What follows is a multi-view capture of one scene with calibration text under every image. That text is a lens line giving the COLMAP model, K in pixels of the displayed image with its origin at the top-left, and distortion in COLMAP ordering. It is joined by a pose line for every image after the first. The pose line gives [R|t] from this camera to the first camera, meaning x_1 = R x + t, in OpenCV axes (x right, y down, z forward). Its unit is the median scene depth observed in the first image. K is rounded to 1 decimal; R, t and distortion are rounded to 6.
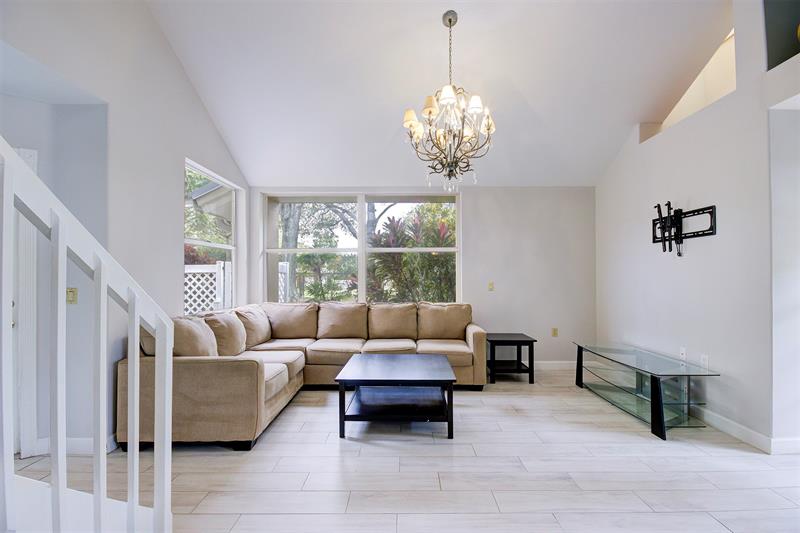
lens RADIAL K [[383.1, 0, 386.2], [0, 383.1, 272.8], [0, 0, 1]] dist [0.002207, 0.002176]
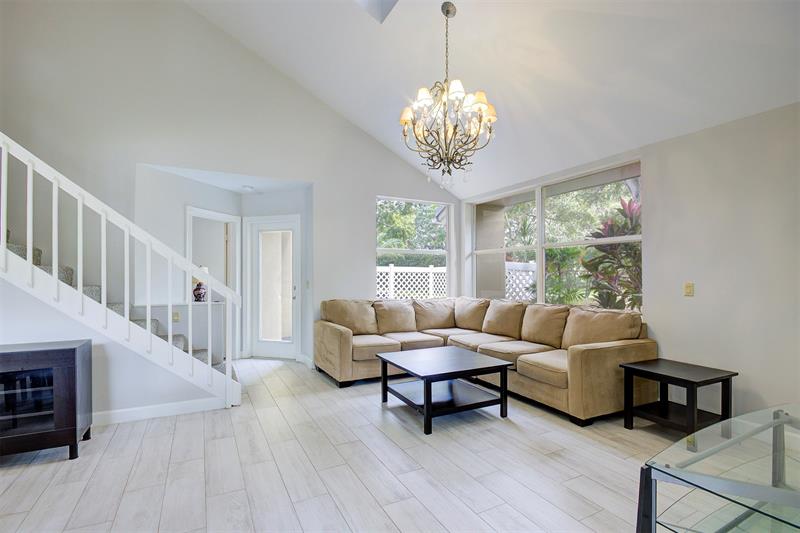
lens RADIAL K [[383.1, 0, 402.4], [0, 383.1, 266.0], [0, 0, 1]] dist [0.002207, 0.002176]
pose [[0.480063, -0.022256, -0.876952, 0.798267], [0.004647, 0.999729, -0.022828, 0.011263], [0.877222, 0.006884, 0.480036, 0.359121]]
